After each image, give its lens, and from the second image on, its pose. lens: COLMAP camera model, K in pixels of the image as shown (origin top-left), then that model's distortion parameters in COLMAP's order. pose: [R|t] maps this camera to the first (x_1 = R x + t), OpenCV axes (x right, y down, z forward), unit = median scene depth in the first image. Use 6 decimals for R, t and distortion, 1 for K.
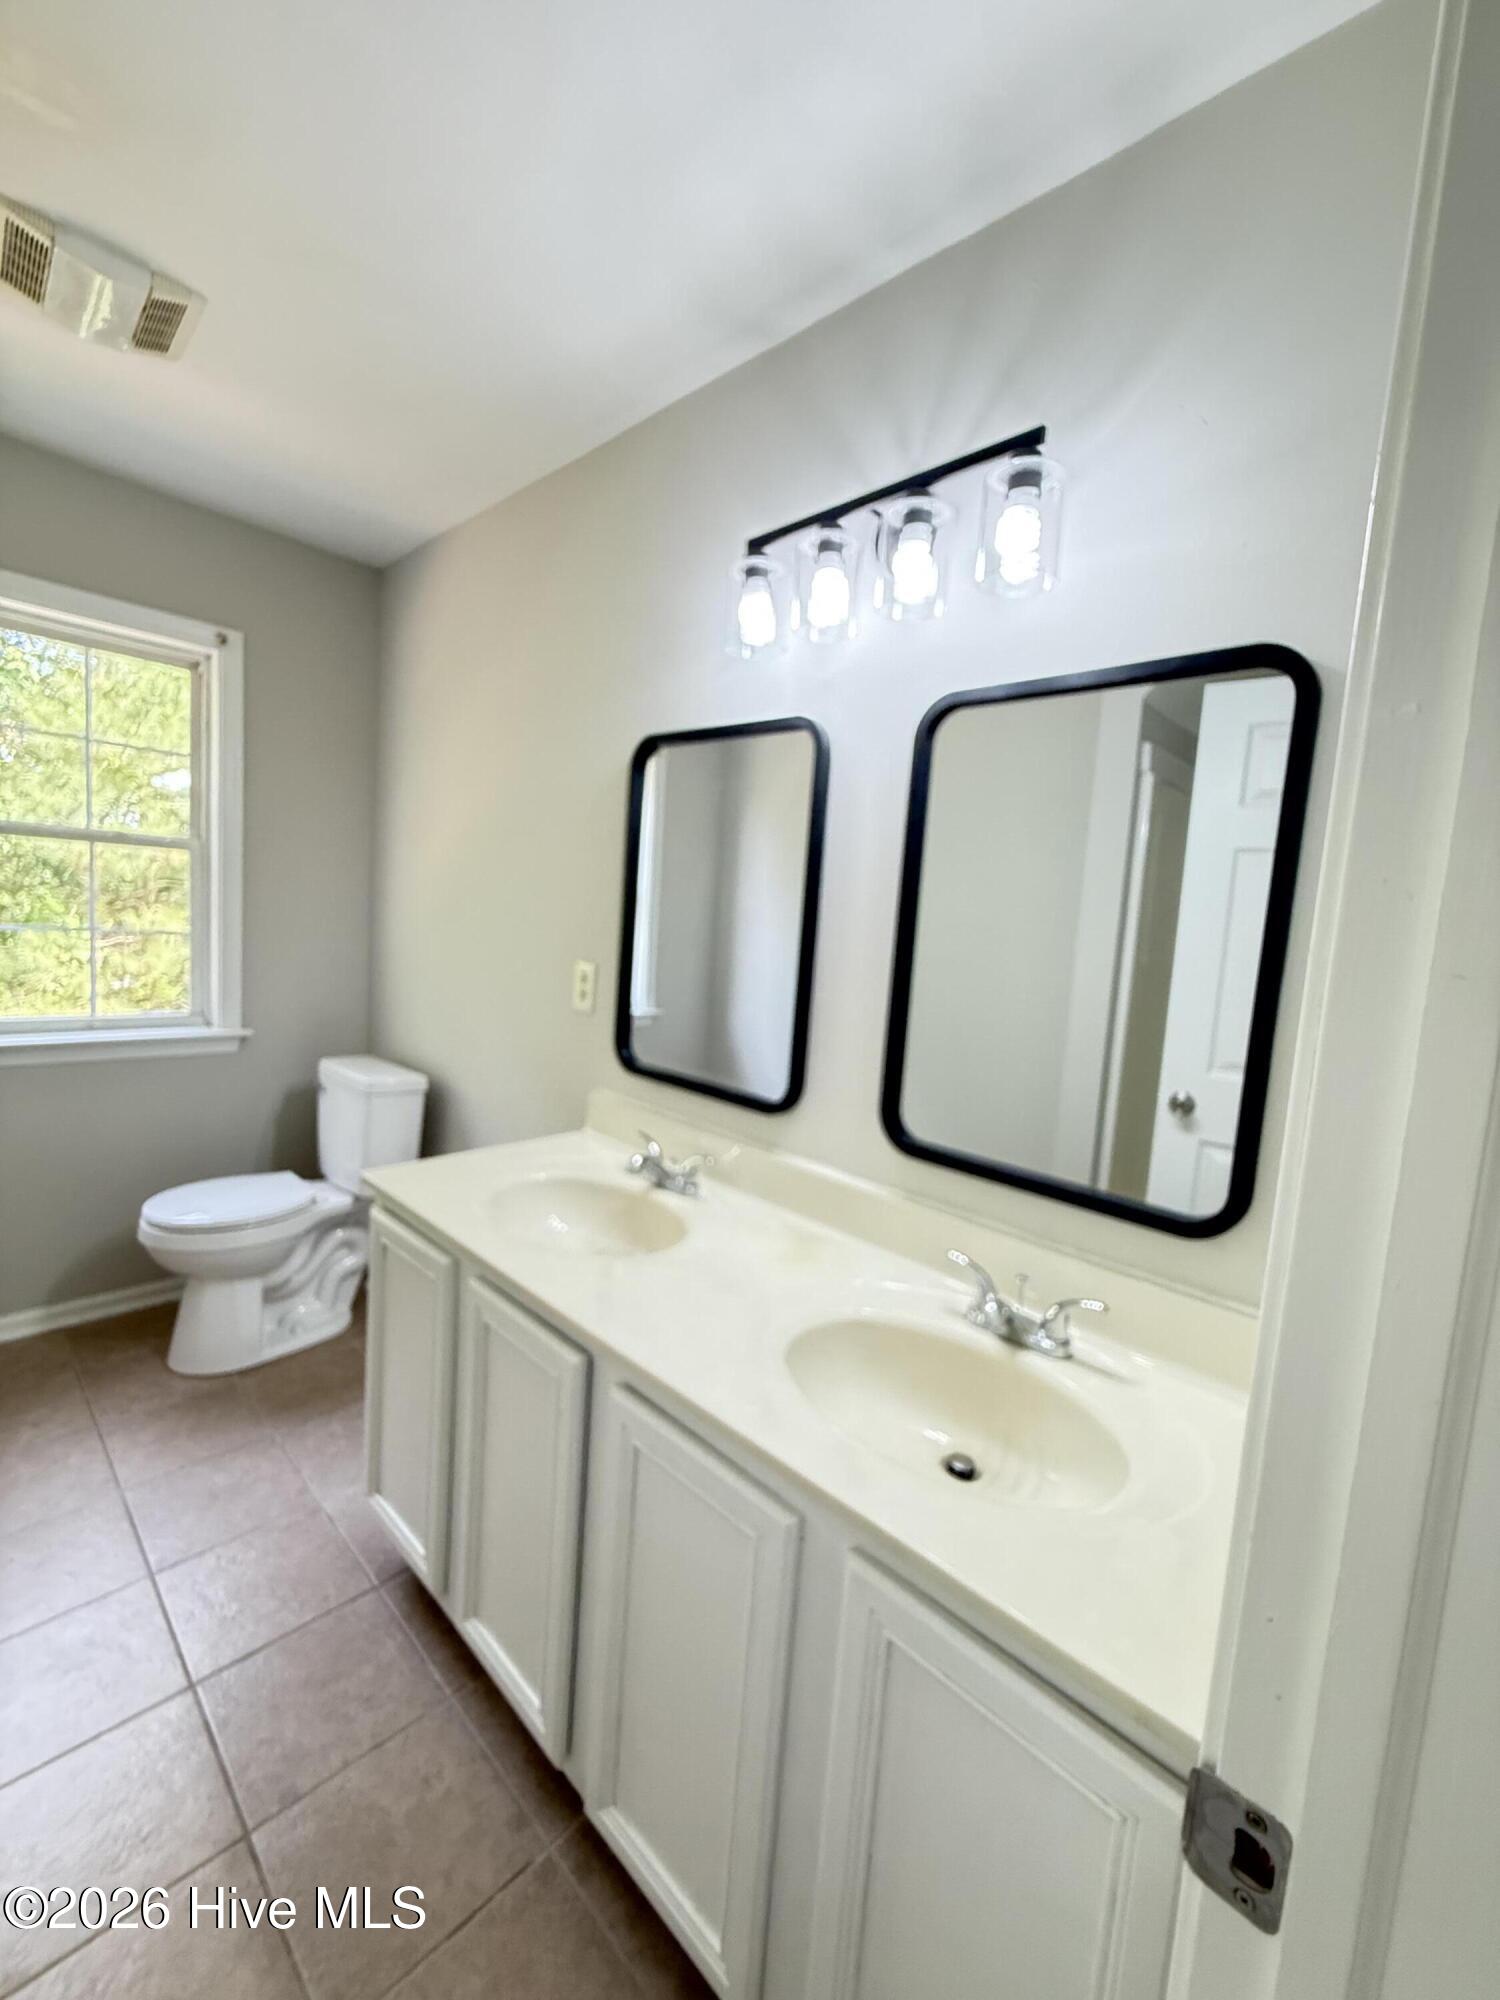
lens RADIAL K [[797.2, 0, 750.0], [0, 797.2, 1000.0], [0, 0, 1]] dist [0.000822, 0.000065]
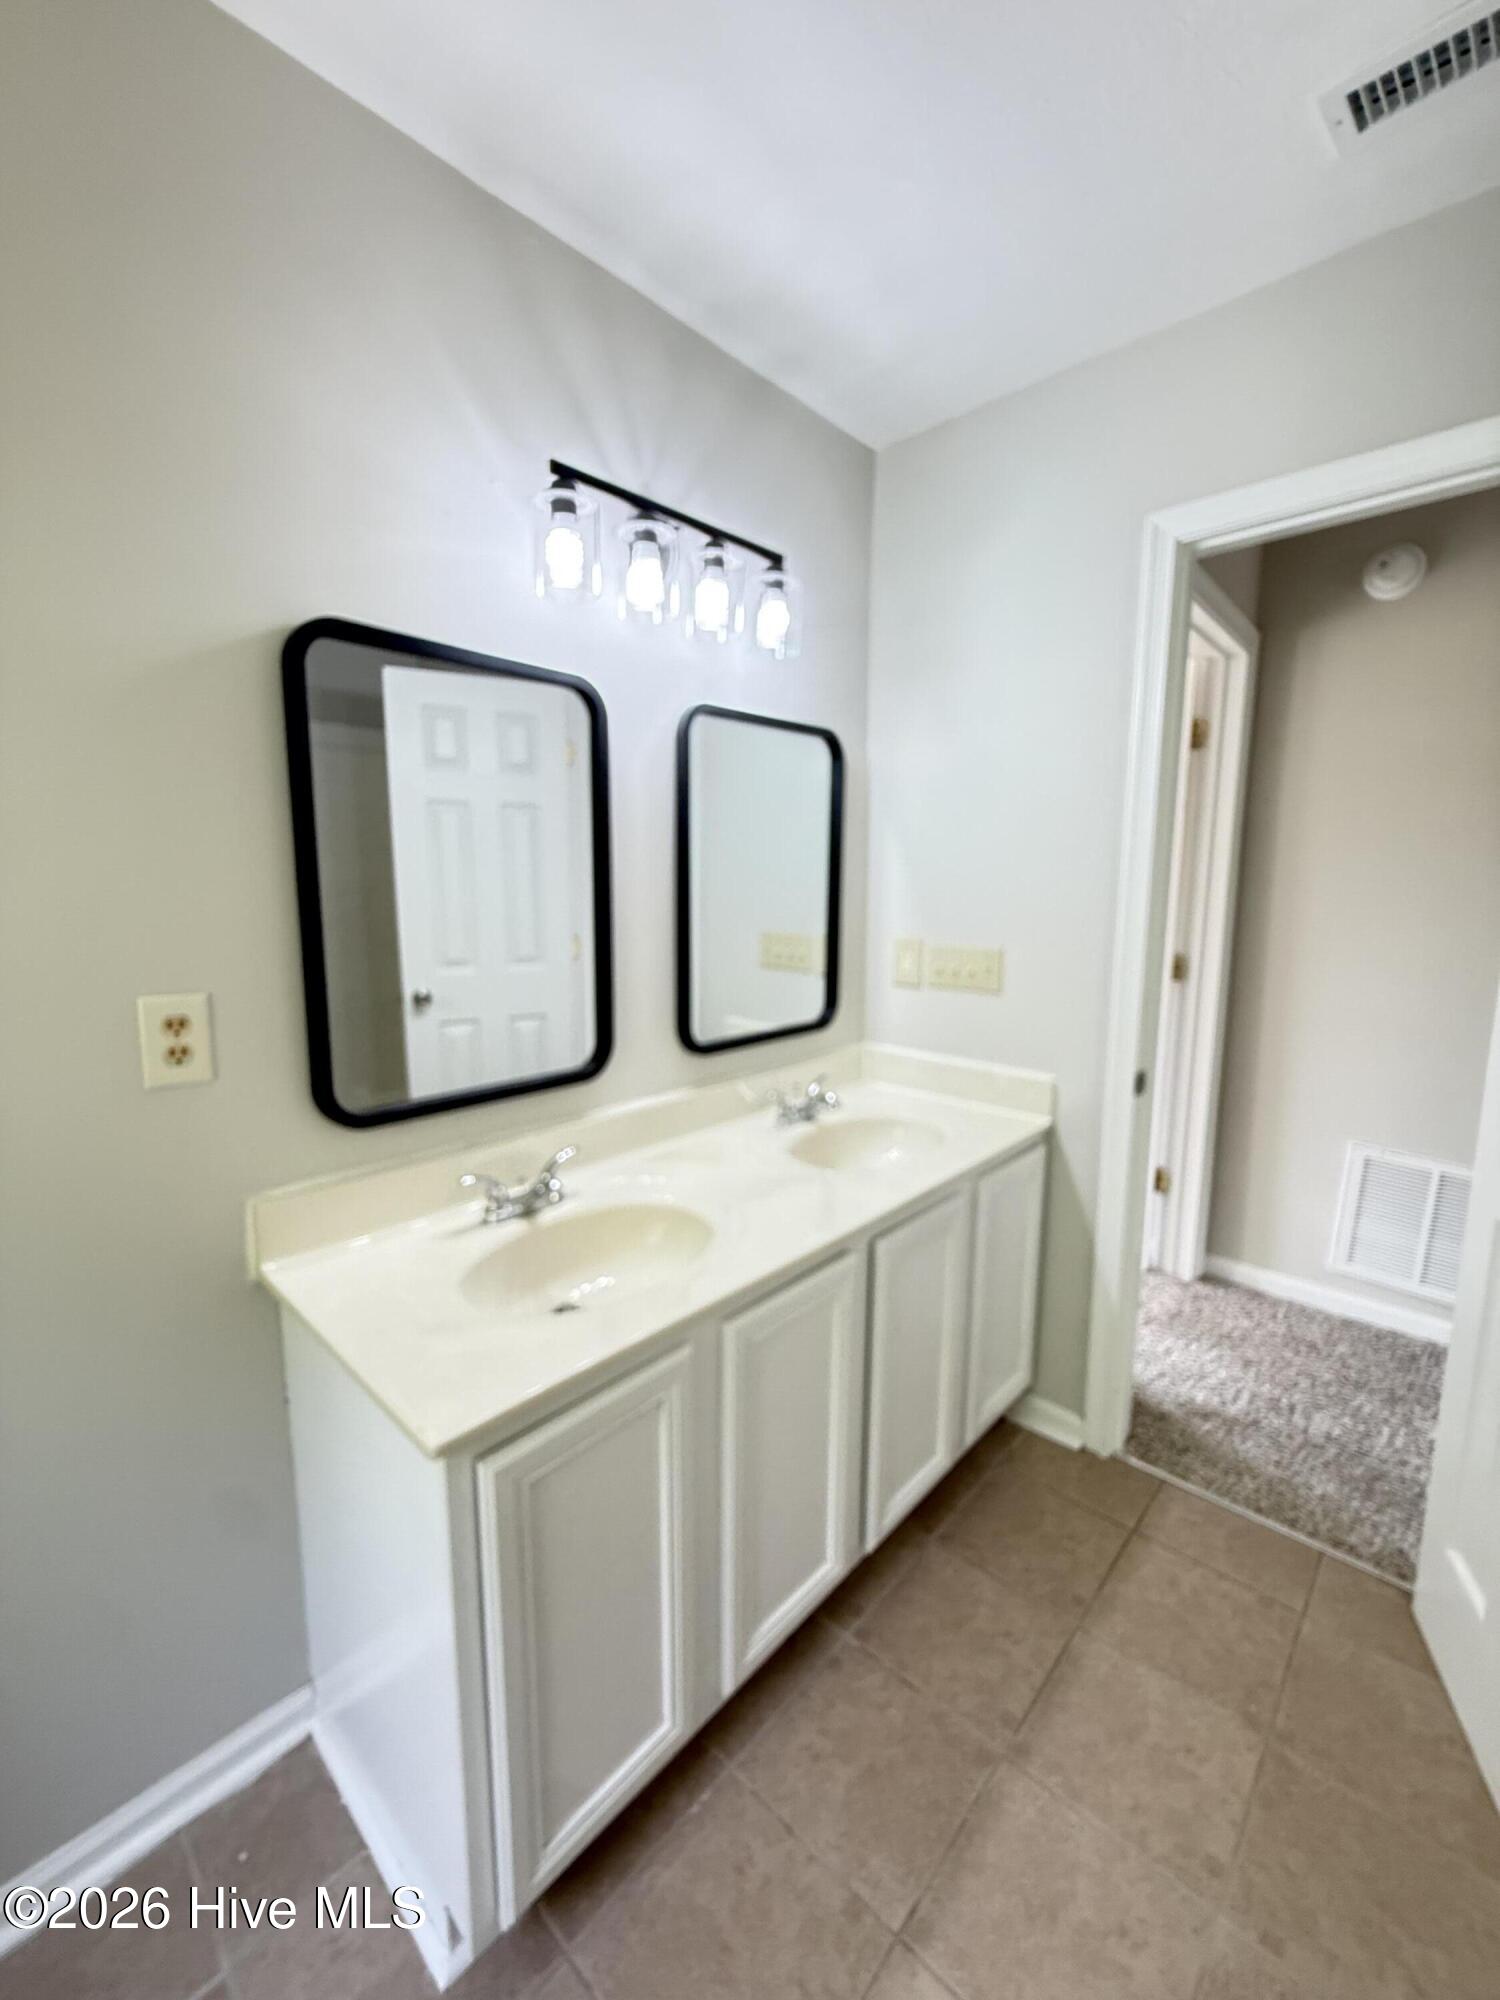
lens RADIAL K [[797.2, 0, 750.0], [0, 797.2, 1000.0], [0, 0, 1]] dist [0.000822, 0.000065]
pose [[0.006135, -0.229490, 0.973292, -1.087423], [0.098157, 0.968748, 0.227800, -0.190929], [-0.995152, 0.094137, 0.028469, 0.887339]]
